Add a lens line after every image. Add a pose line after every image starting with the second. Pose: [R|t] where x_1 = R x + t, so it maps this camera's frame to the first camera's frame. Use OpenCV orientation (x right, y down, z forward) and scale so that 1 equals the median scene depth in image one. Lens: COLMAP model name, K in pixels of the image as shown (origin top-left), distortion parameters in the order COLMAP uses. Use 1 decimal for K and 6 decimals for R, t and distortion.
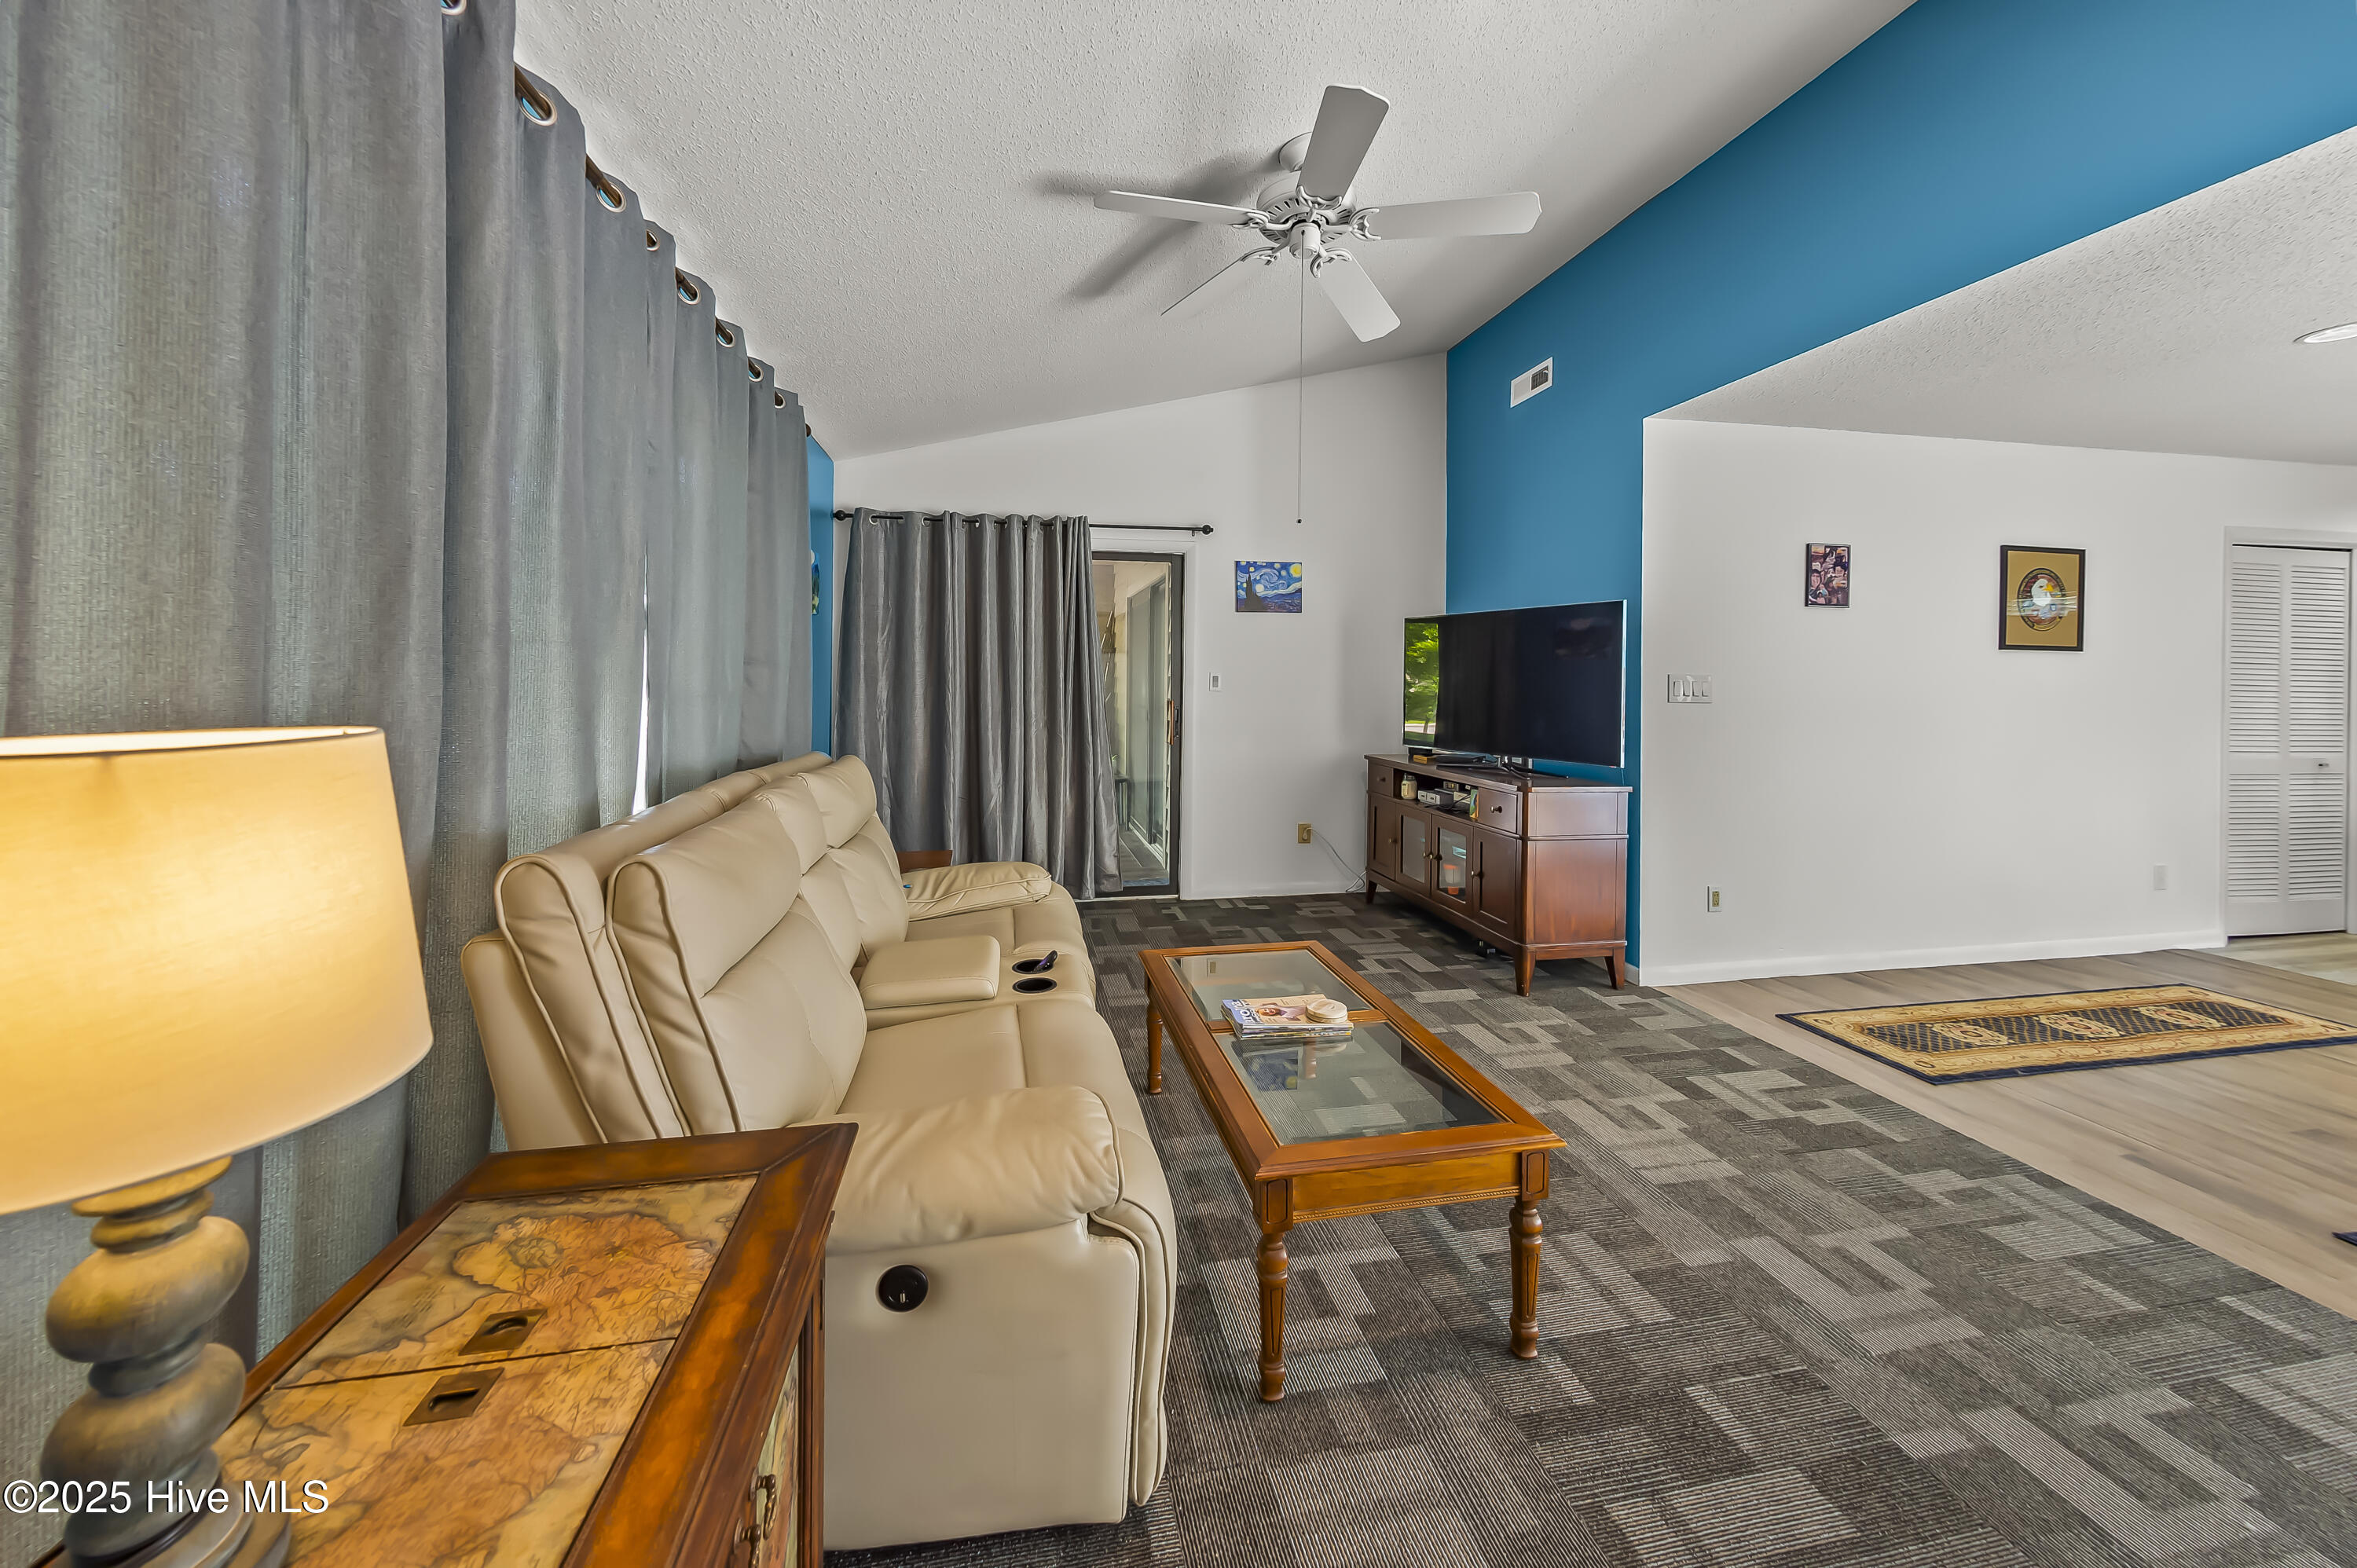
lens RADIAL K [[830.8, 0, 1160.6], [0, 830.8, 682.7], [0, 0, 1]] dist [0.000632, 0.000071]
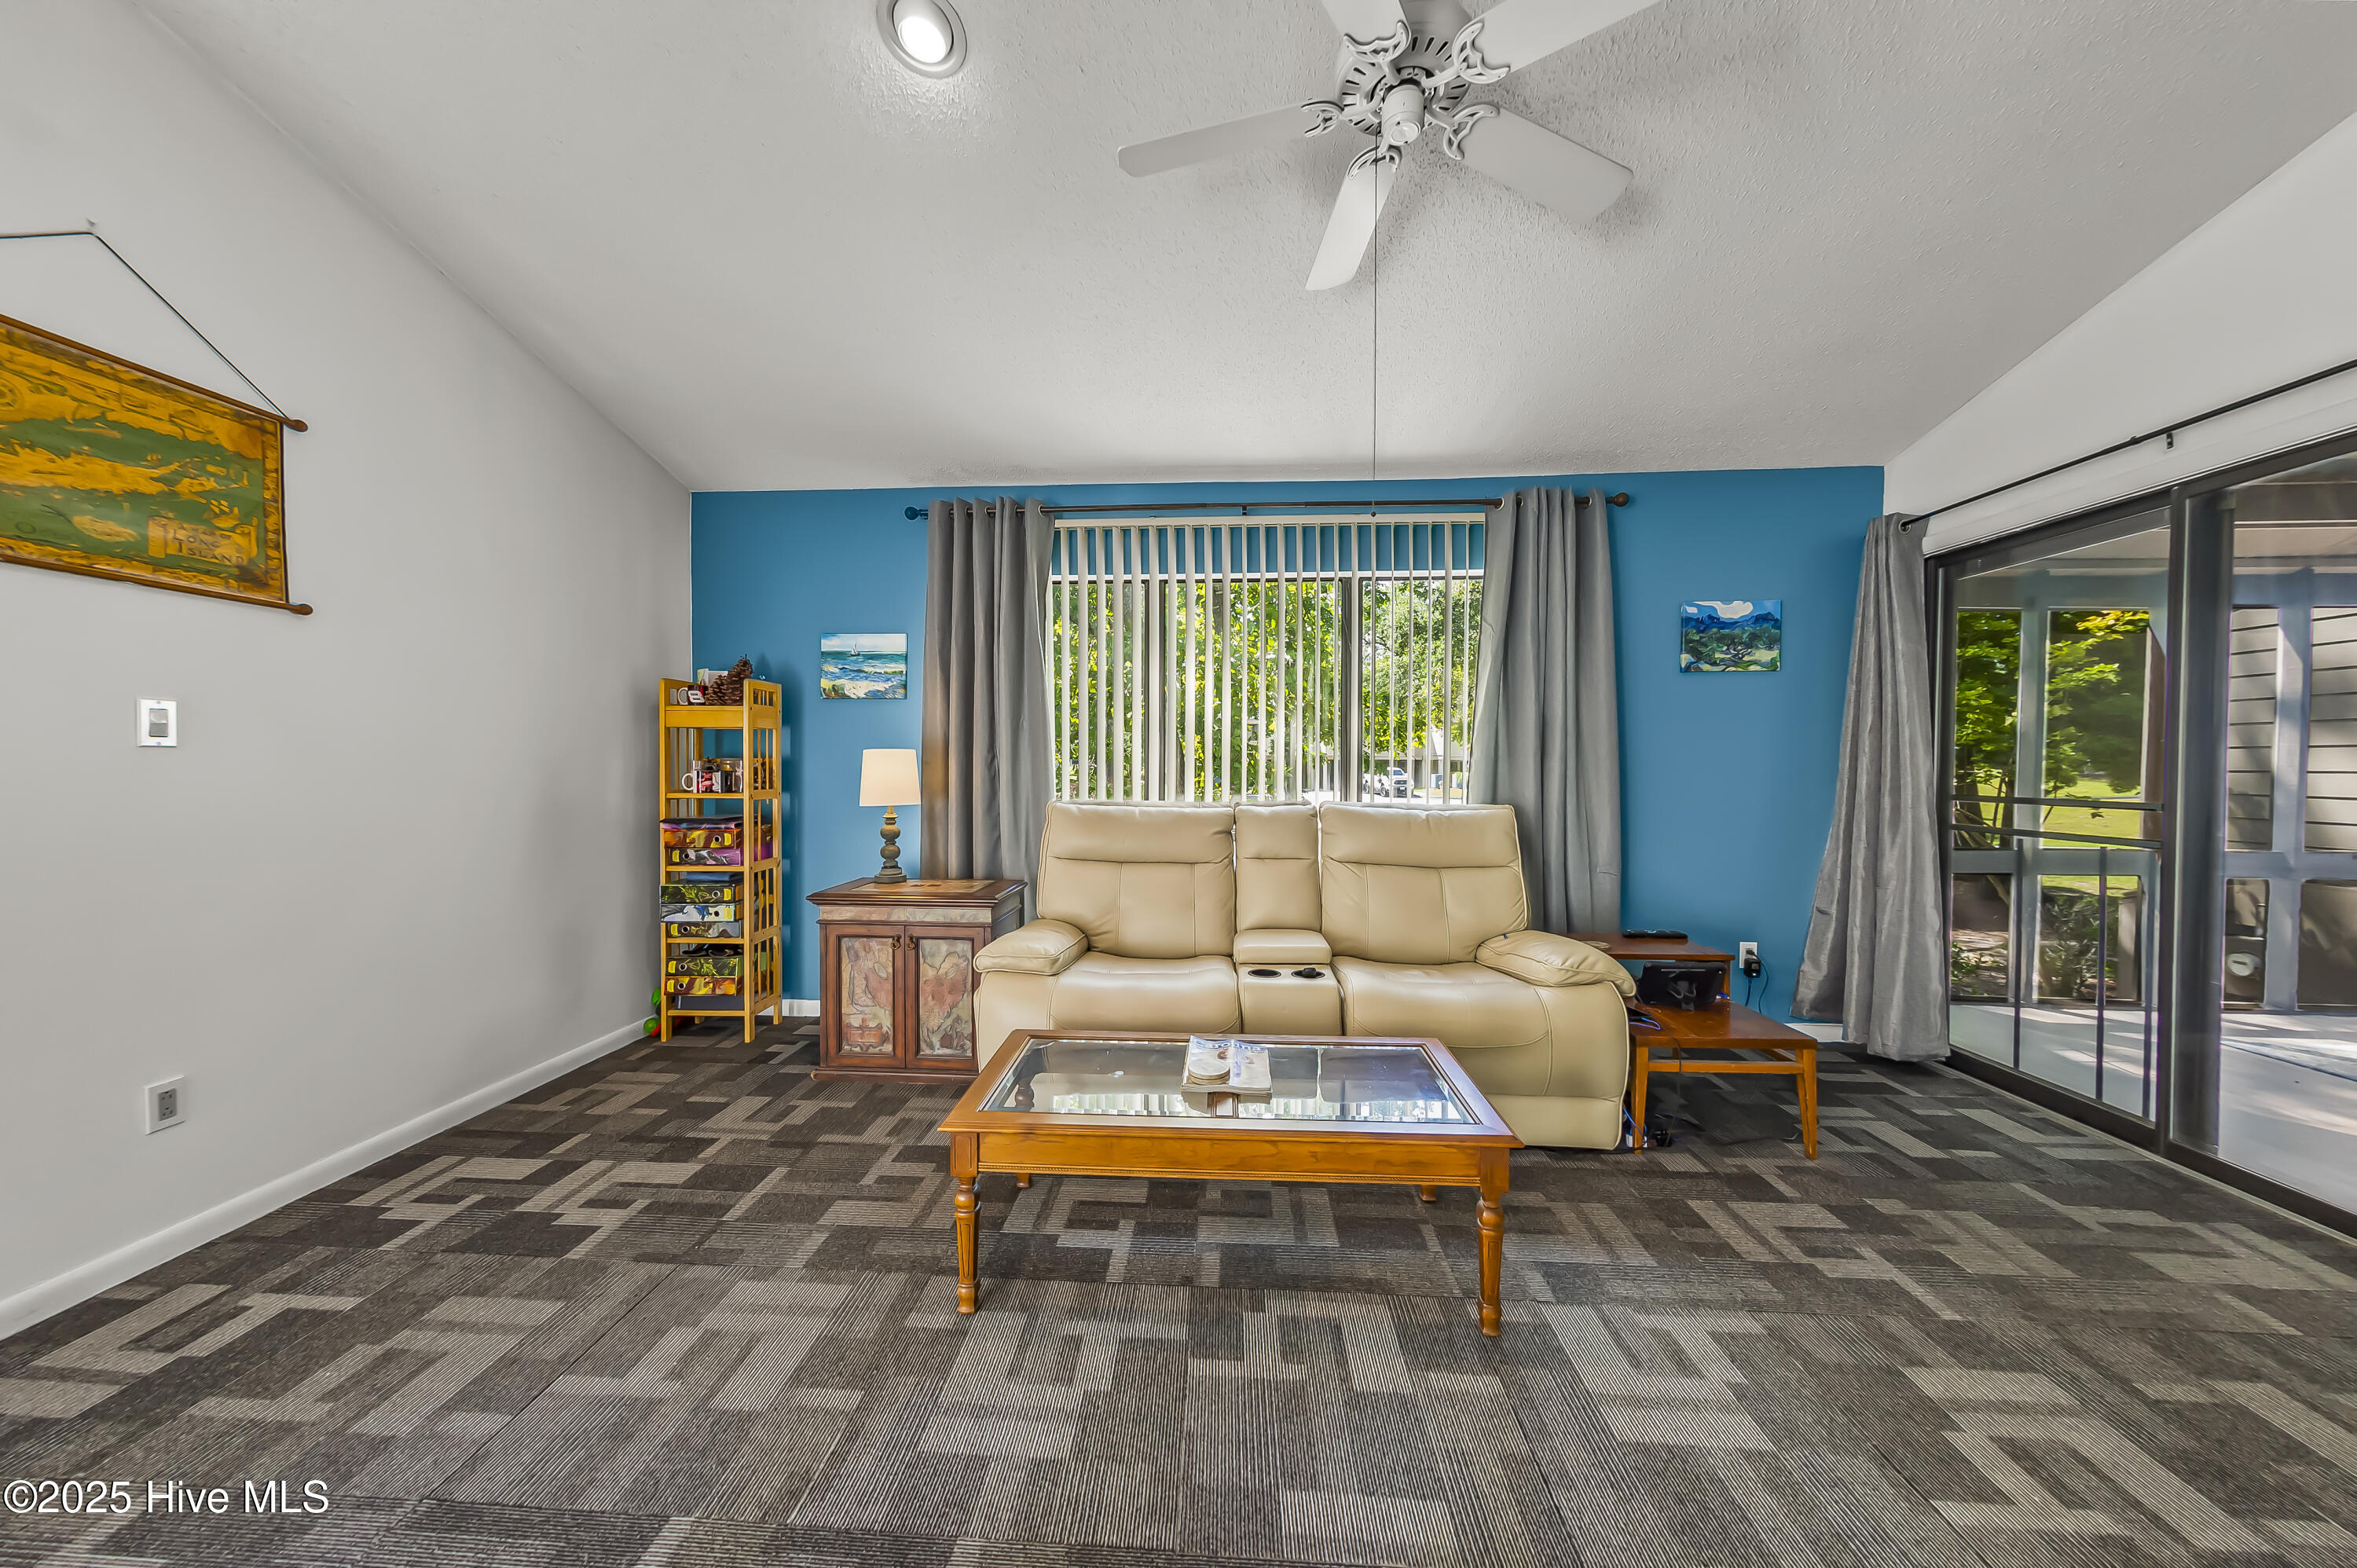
lens RADIAL K [[800.7, 0, 1168.6], [0, 800.7, 779.7], [0, 0, 1]] dist [0.001389, 0.000041]
pose [[-0.252777, 0.012044, -0.967450, 0.606275], [-0.007888, 0.999864, 0.014508, 0.027058], [0.967493, 0.011299, -0.252647, 0.655324]]
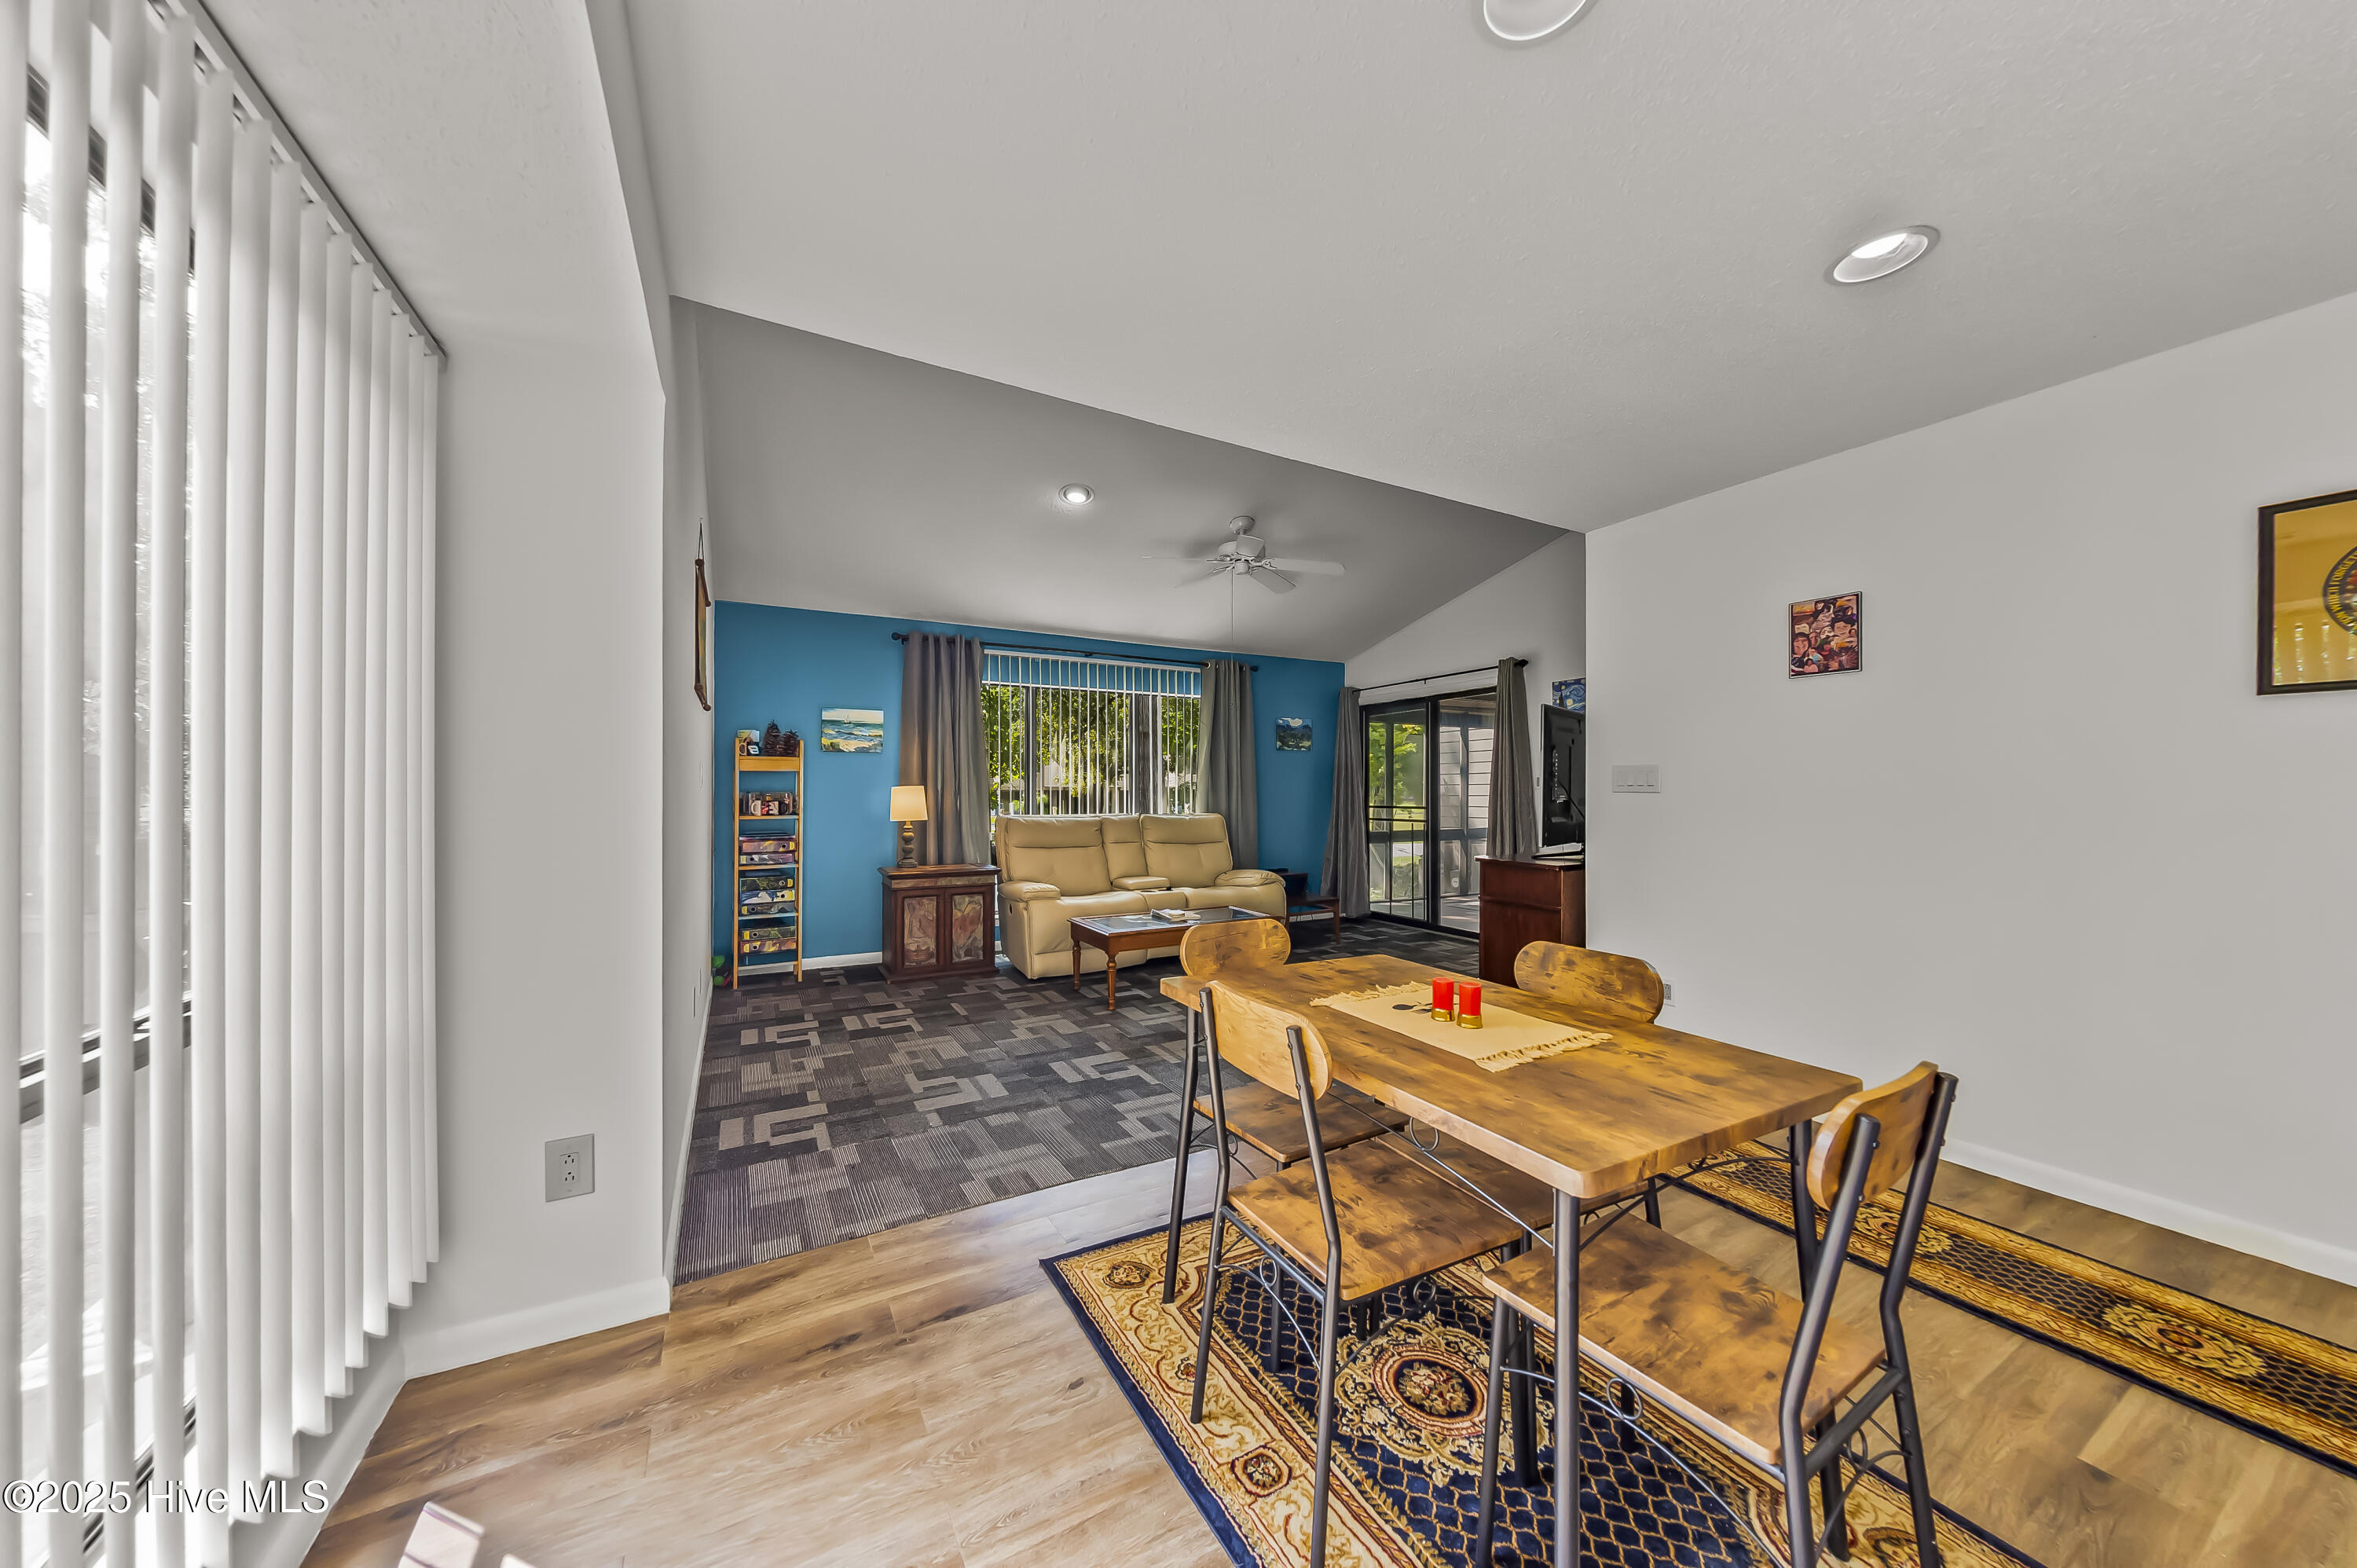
lens RADIAL K [[791.1, 0, 1182.6], [0, 791.1, 790.5], [0, 0, 1]] dist [-0.000050, 0.000031]
pose [[0.315490, -0.009353, -0.948883, 1.338483], [0.000025, 0.999952, -0.009849, 0.030522], [0.948929, 0.003084, 0.315475, 0.156491]]
